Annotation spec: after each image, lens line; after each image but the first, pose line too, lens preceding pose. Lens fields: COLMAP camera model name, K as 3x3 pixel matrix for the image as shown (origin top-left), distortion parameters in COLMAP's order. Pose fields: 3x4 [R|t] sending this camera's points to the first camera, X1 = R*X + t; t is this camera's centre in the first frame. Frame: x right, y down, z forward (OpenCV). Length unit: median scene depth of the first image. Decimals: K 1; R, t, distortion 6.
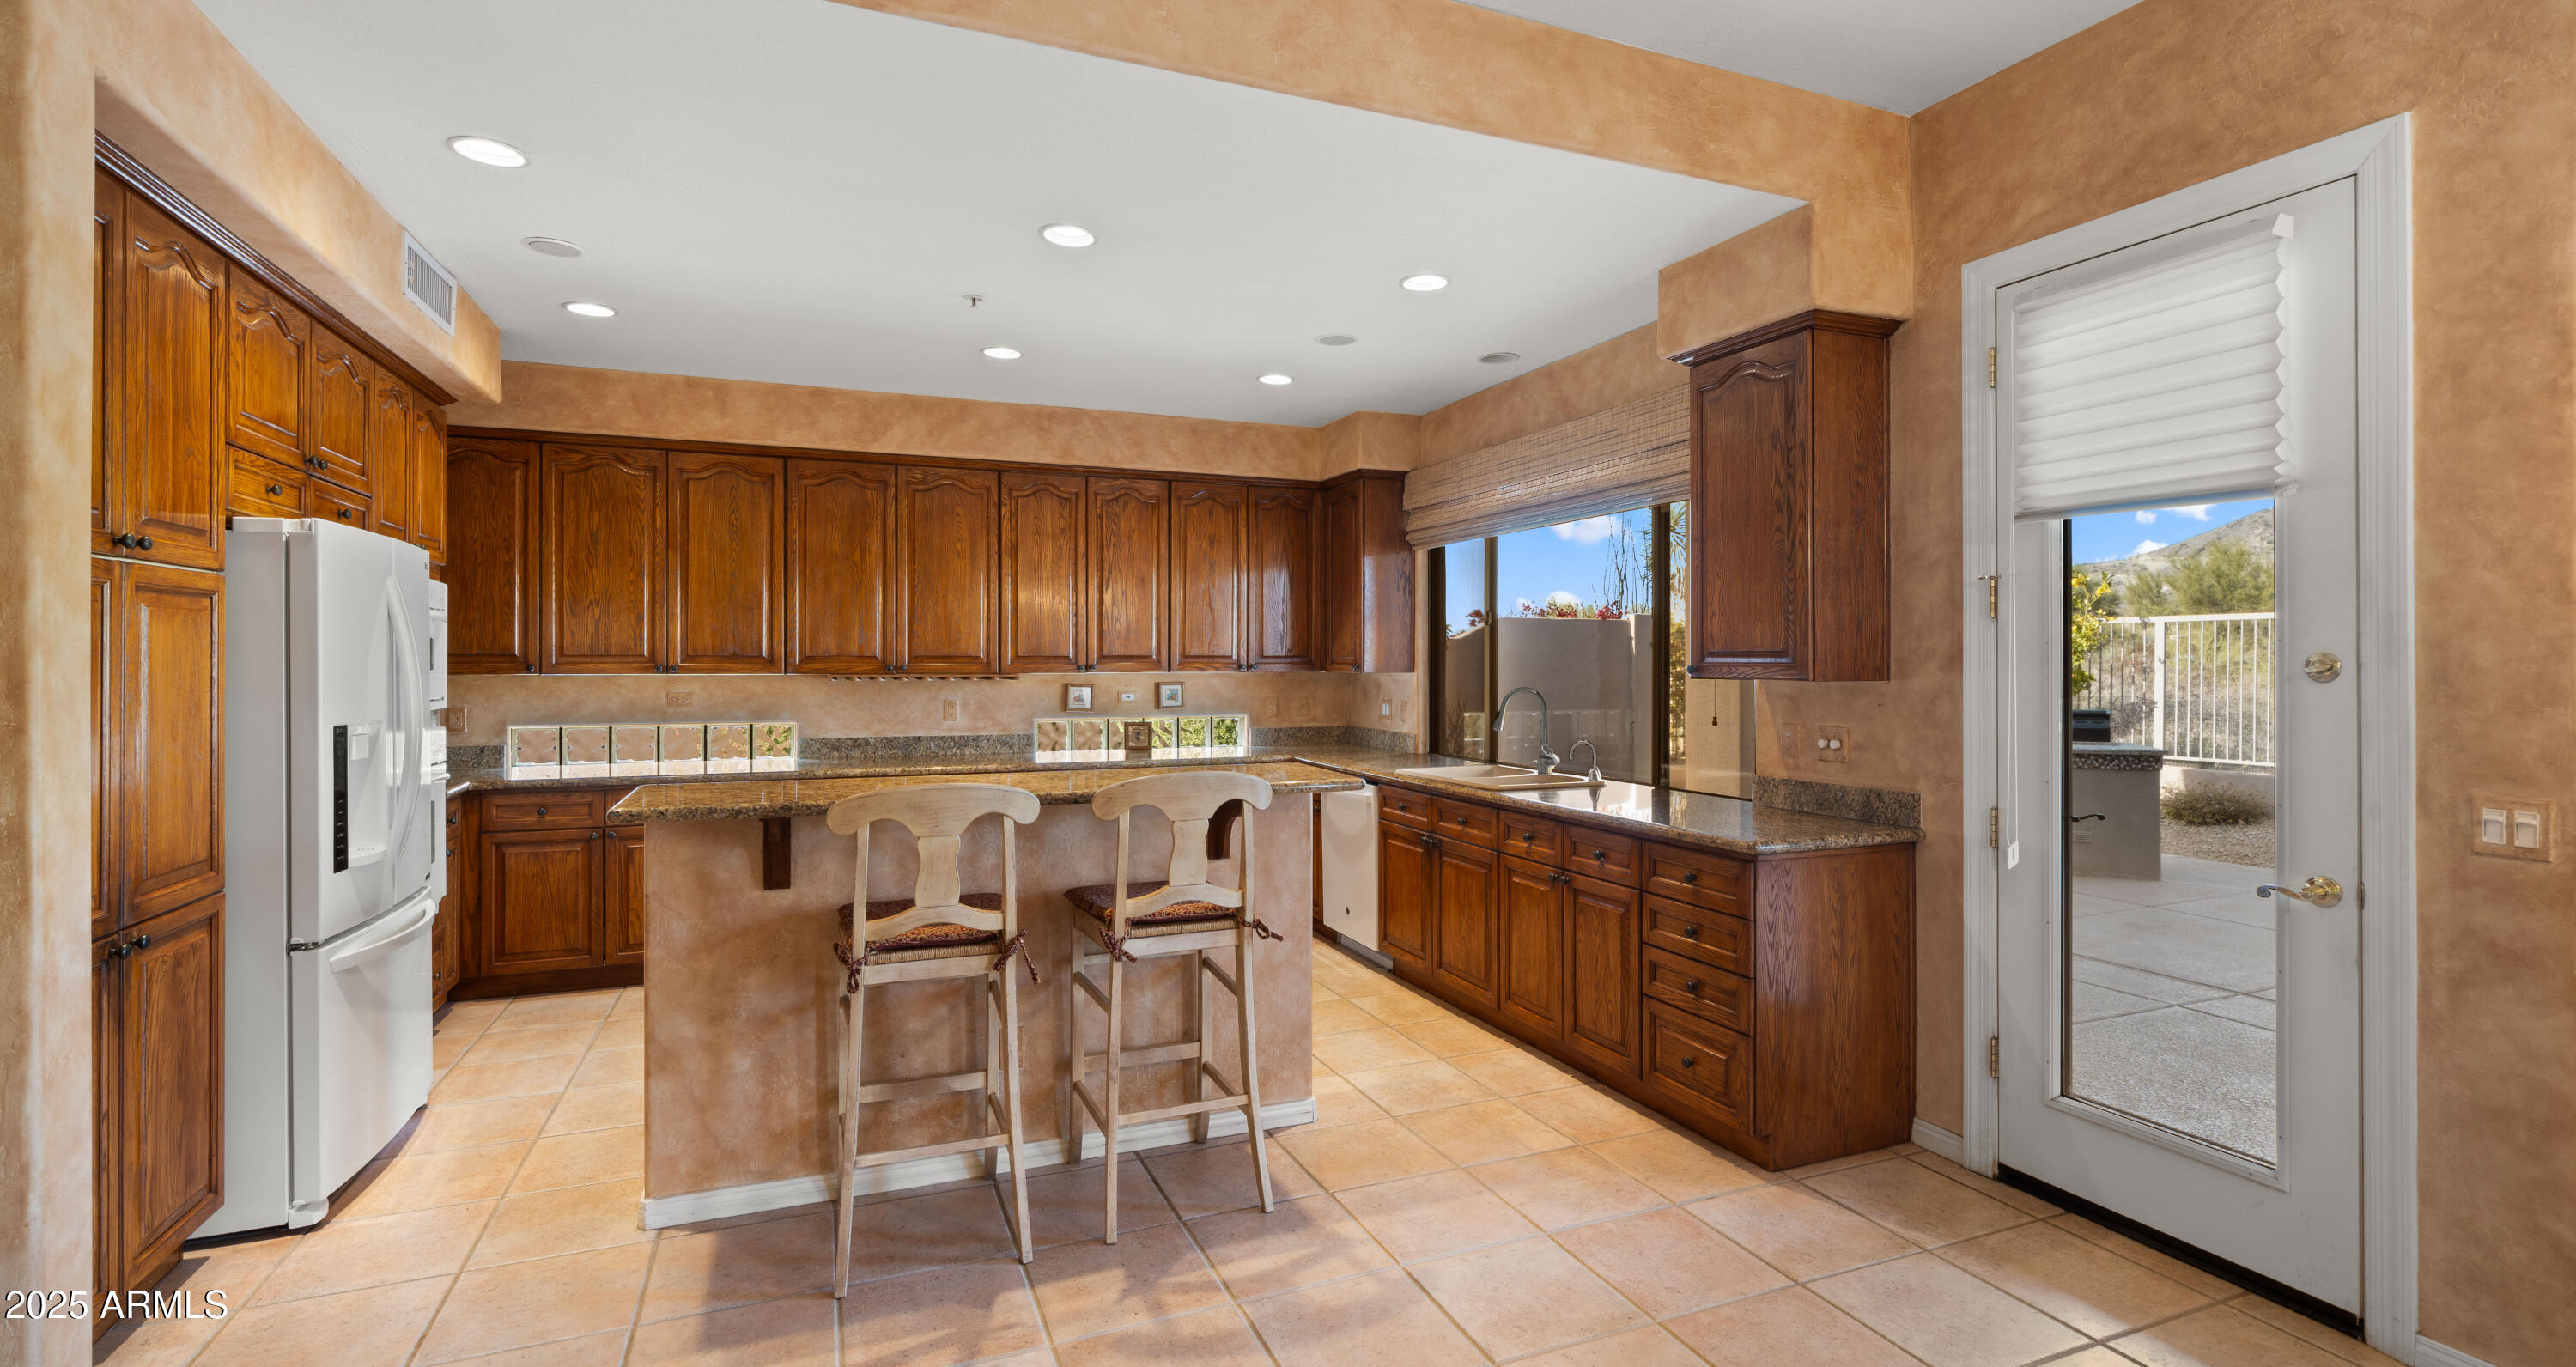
lens RADIAL K [[1158.3, 0, 1289.9], [0, 1158.3, 657.9], [0, 0, 1]] dist [0.000199, 0.000112]
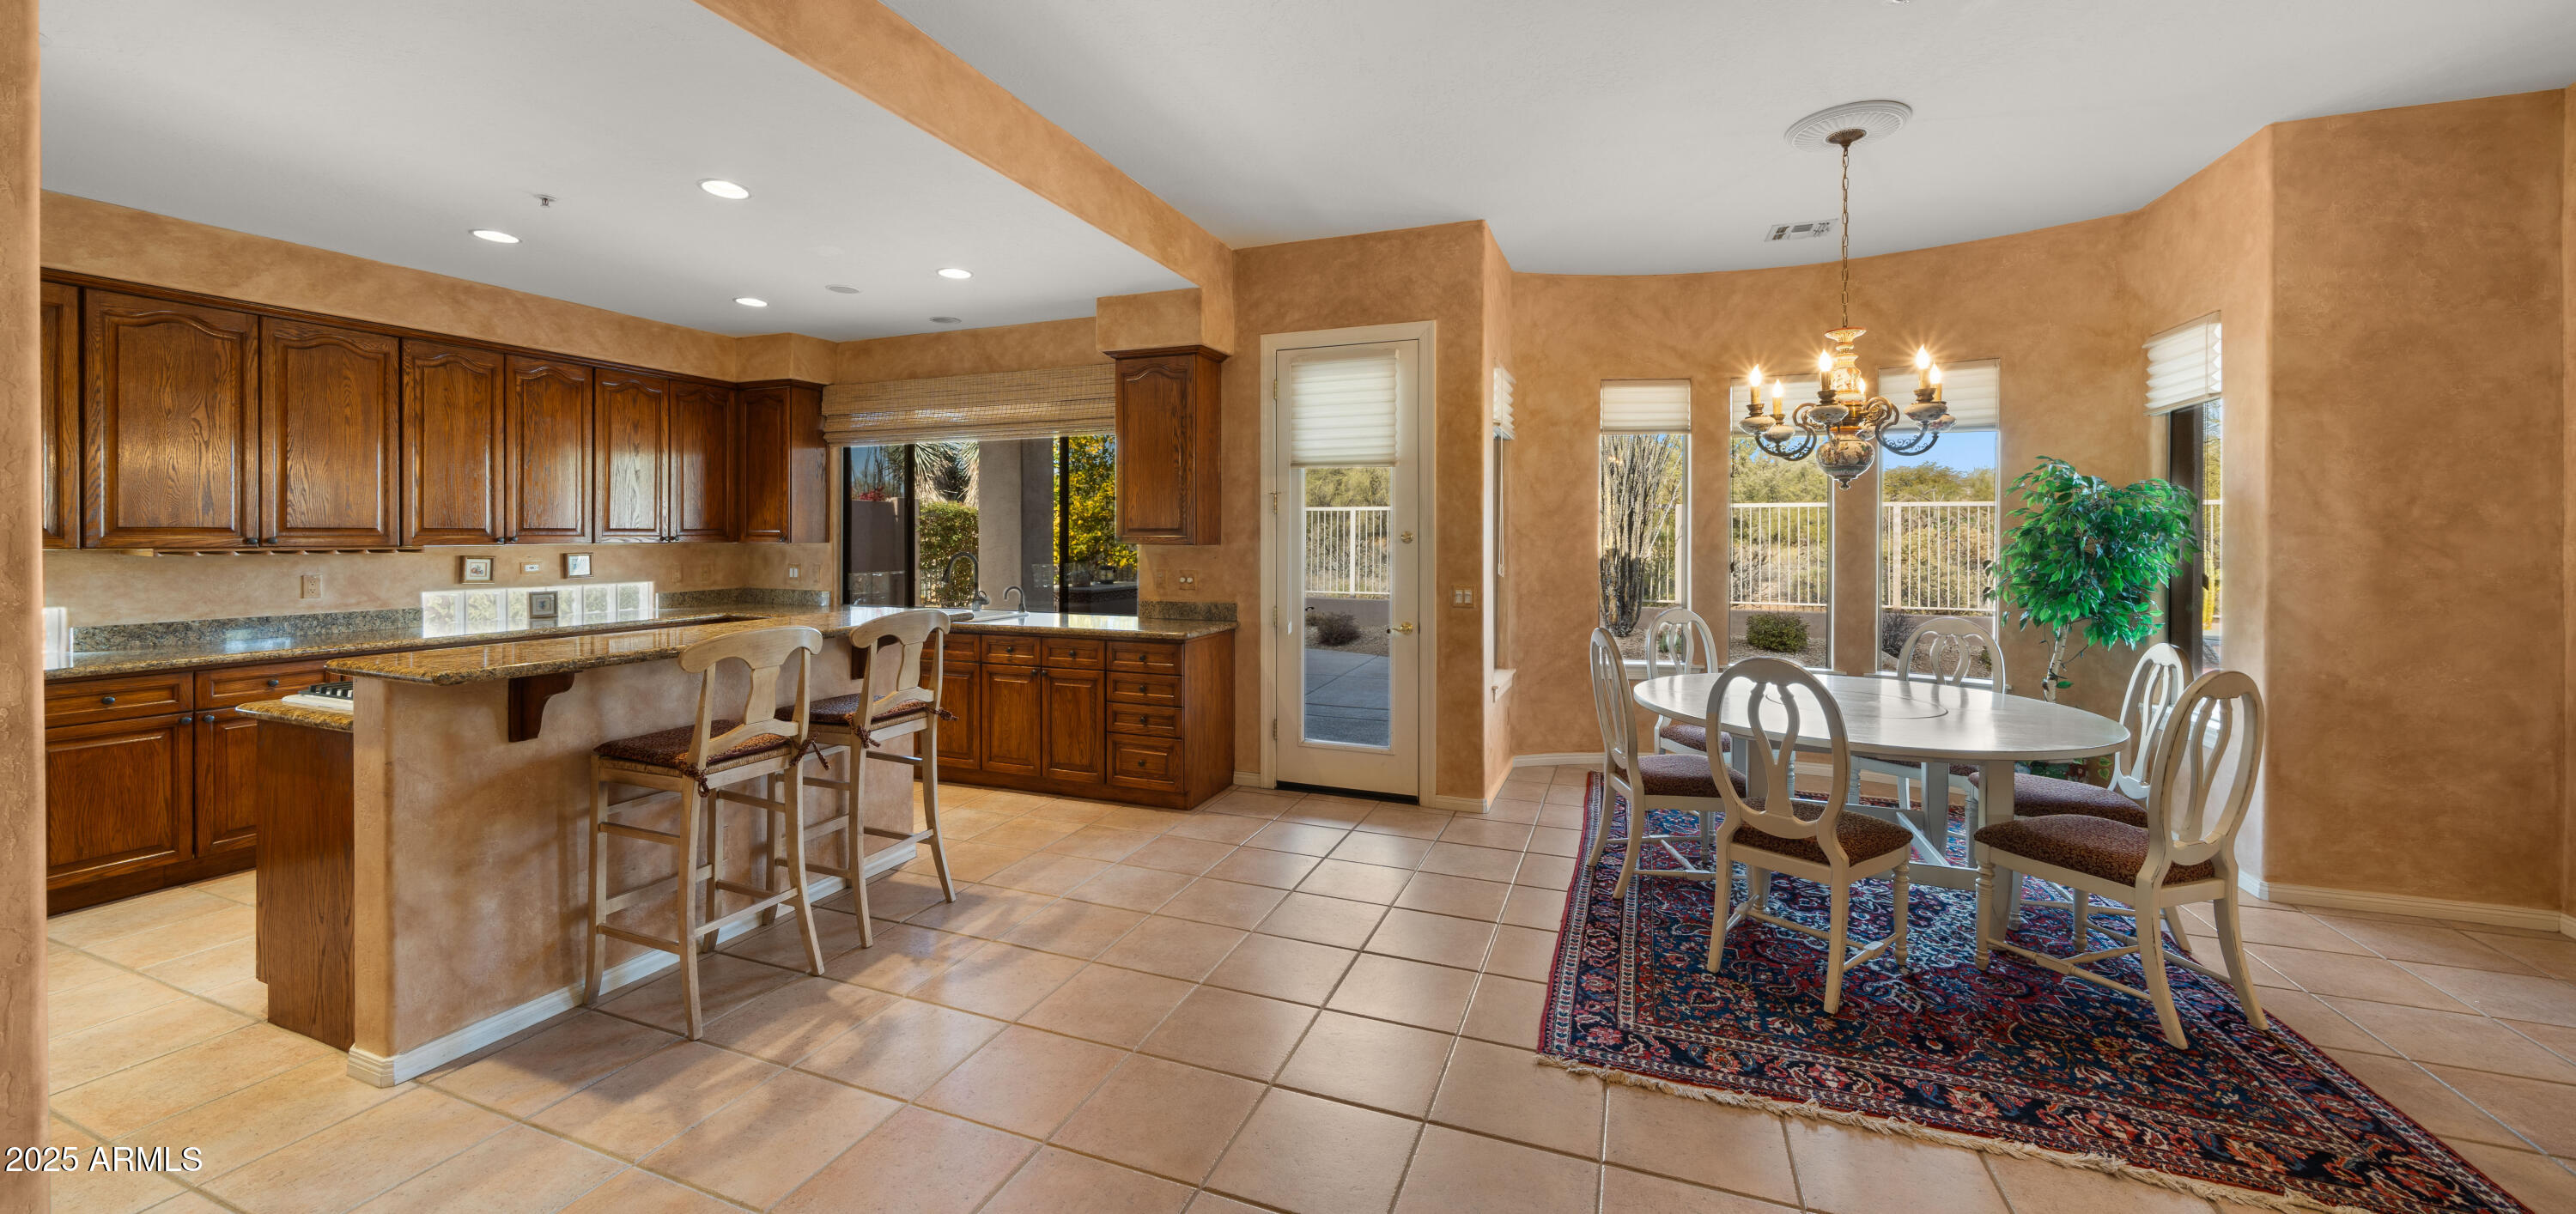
lens RADIAL K [[912.5, 0, 1285.3], [0, 912.5, 537.6], [0, 0, 1]] dist [-0.004591, -0.000443]
pose [[0.690826, -0.002086, 0.723018, -0.487639], [-0.003274, 0.999977, 0.006014, -0.001155], [-0.723013, -0.006521, 0.690803, -0.105623]]
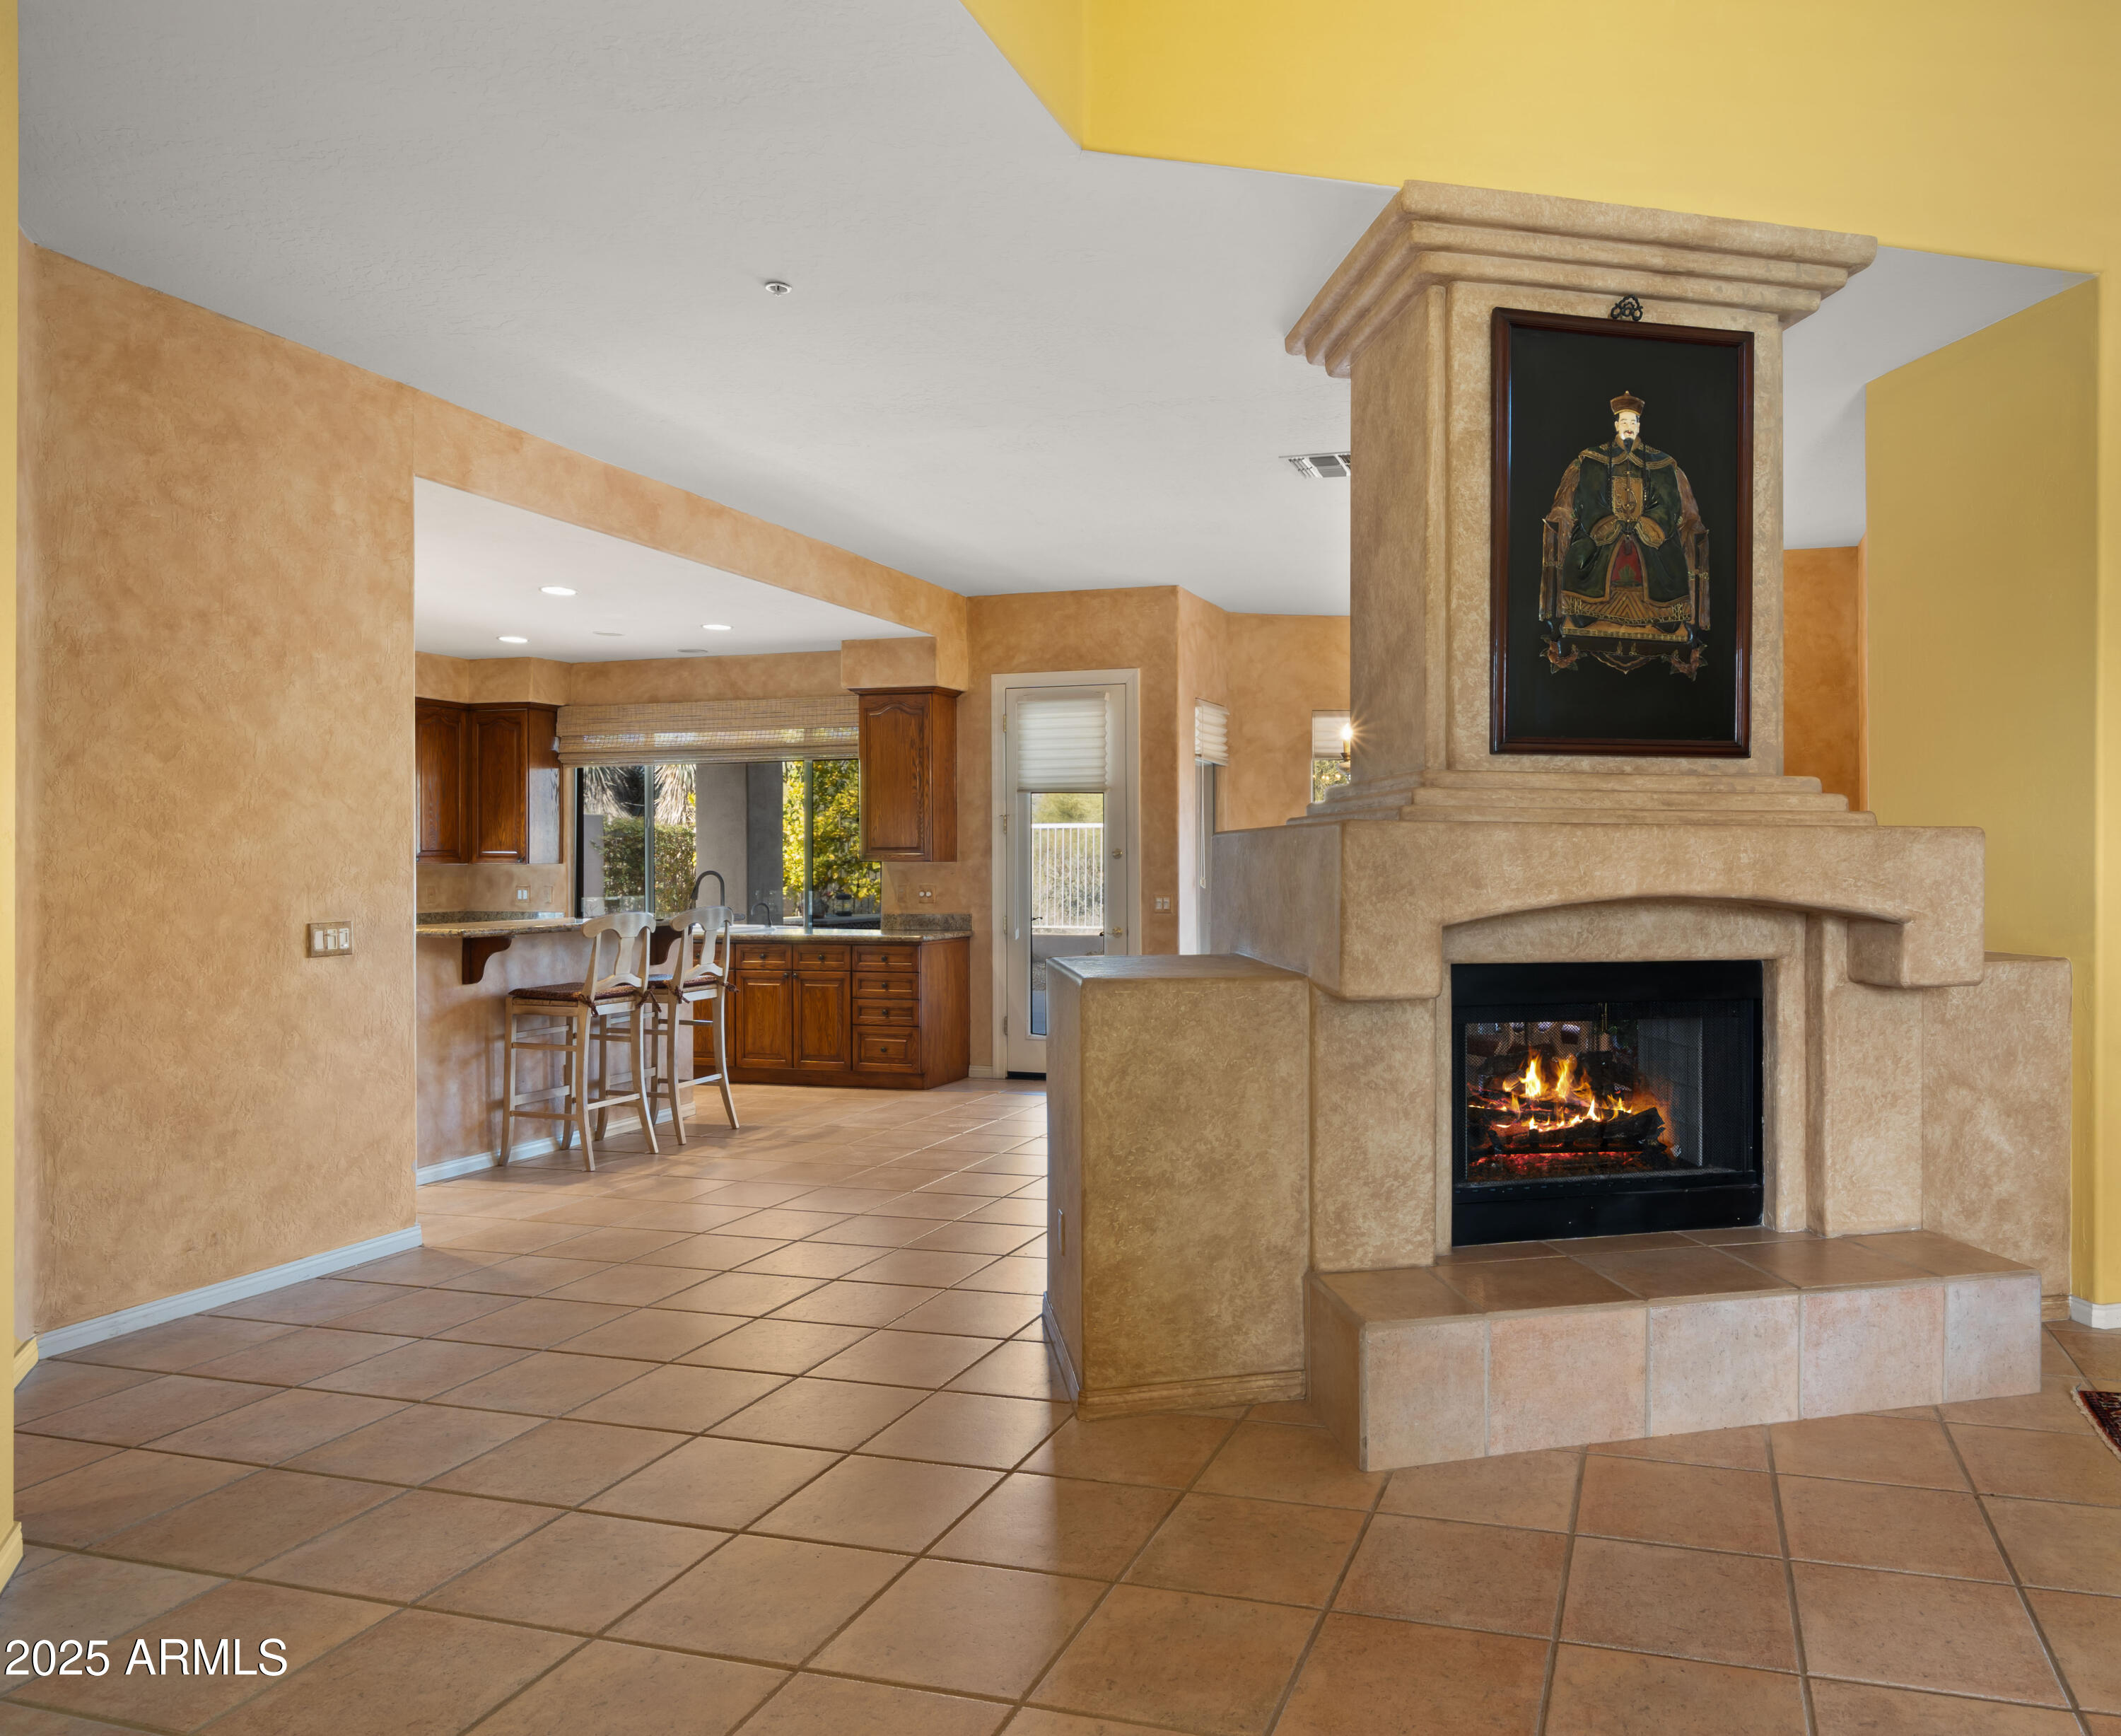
lens RADIAL K [[1448.1, 0, 1275.4], [0, 1448.1, 855.3], [0, 0, 1]] dist [0.001602, 0.004103]
pose [[0.611773, 0.000921, 0.791033, -1.204126], [0.001578, 0.999996, -0.002385, 0.015267], [-0.791032, 0.002708, 0.611769, -1.060717]]
